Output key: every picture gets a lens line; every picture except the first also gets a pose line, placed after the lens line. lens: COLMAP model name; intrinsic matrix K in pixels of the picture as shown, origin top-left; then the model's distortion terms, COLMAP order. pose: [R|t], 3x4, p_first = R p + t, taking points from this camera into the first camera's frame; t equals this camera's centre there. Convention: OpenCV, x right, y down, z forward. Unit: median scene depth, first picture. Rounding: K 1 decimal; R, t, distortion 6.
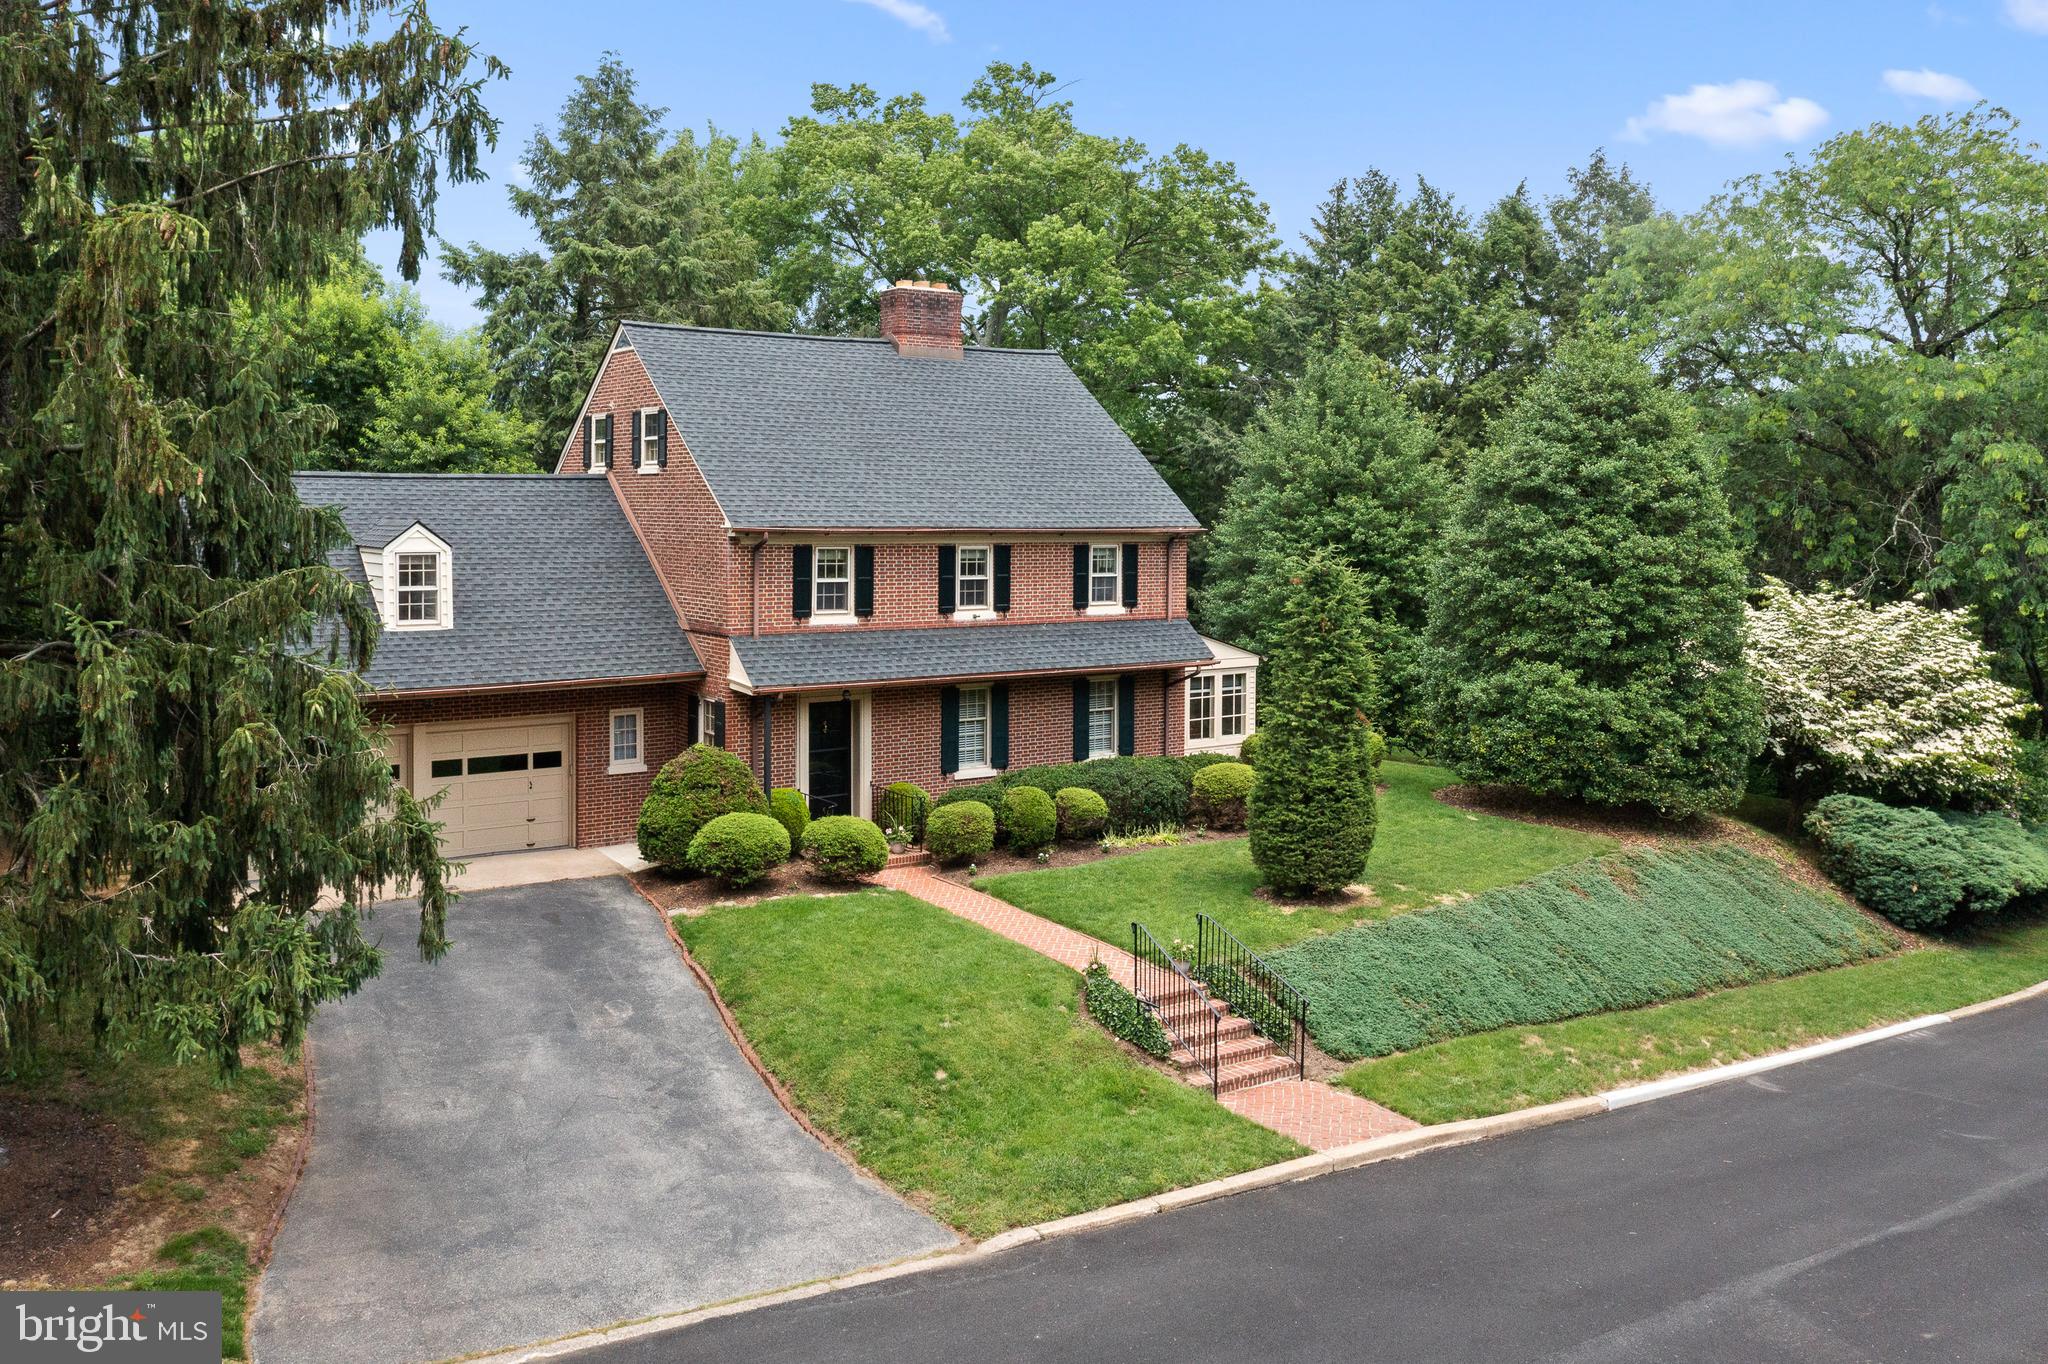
lens RADIAL K [[1656.8, 0, 1024.0], [0, 1656.8, 682.0], [0, 0, 1]] dist [-0.008004, 0.001409]
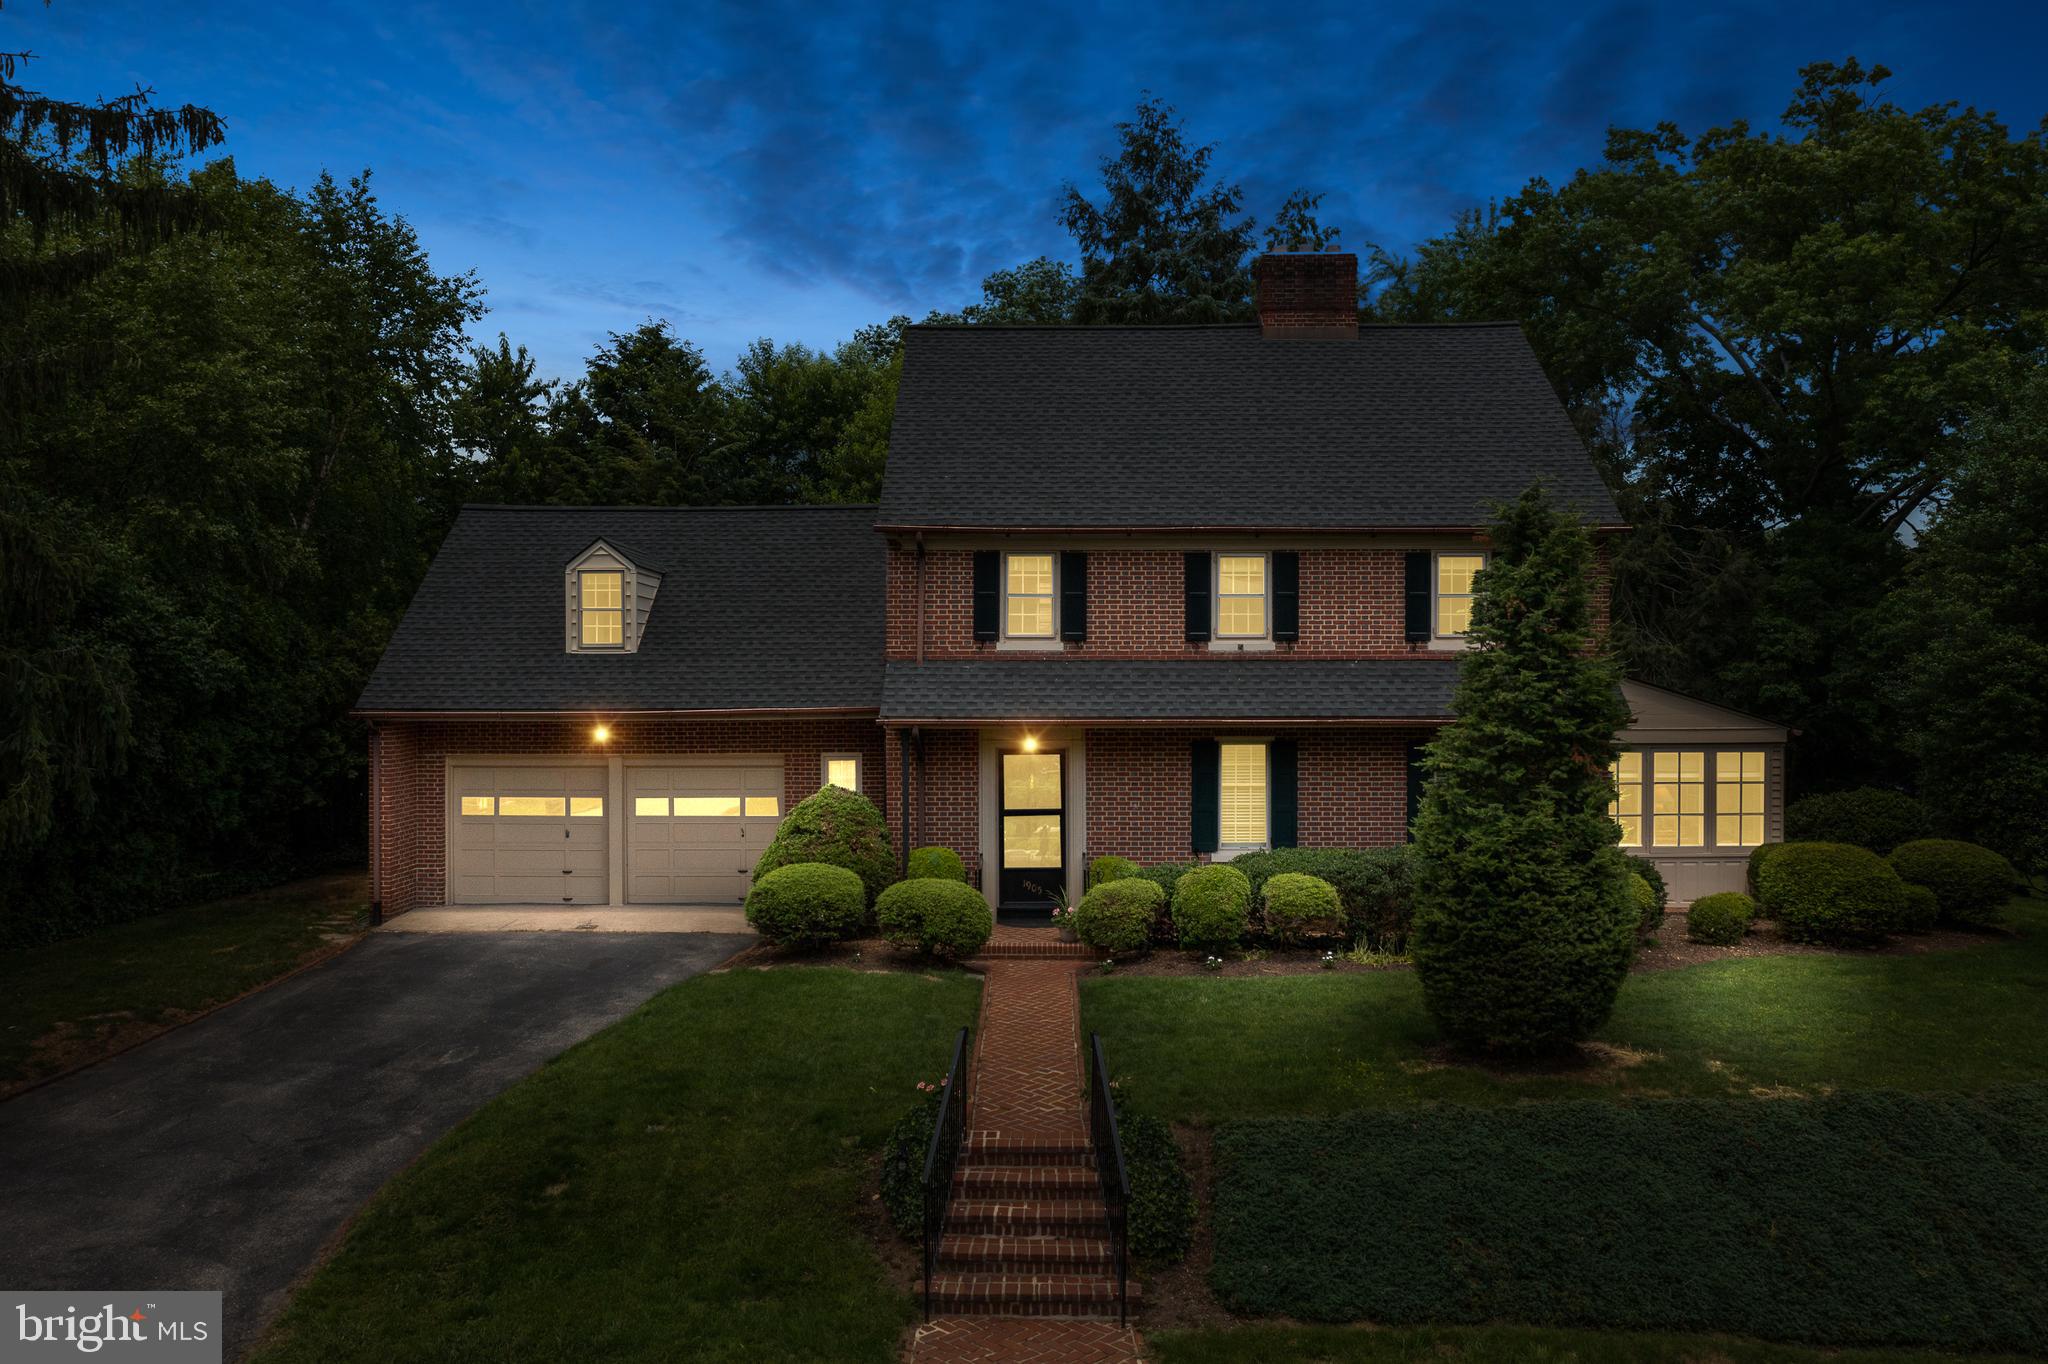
lens RADIAL K [[1603.4, 0, 1023.7], [0, 1603.4, 775.1], [0, 0, 1]] dist [-0.017641, 0.000712]
pose [[0.810009, 0.026334, -0.585826, 0.345808], [-0.052954, 0.998195, -0.028348, 0.048431], [0.584022, 0.053984, 0.809941, 0.382224]]
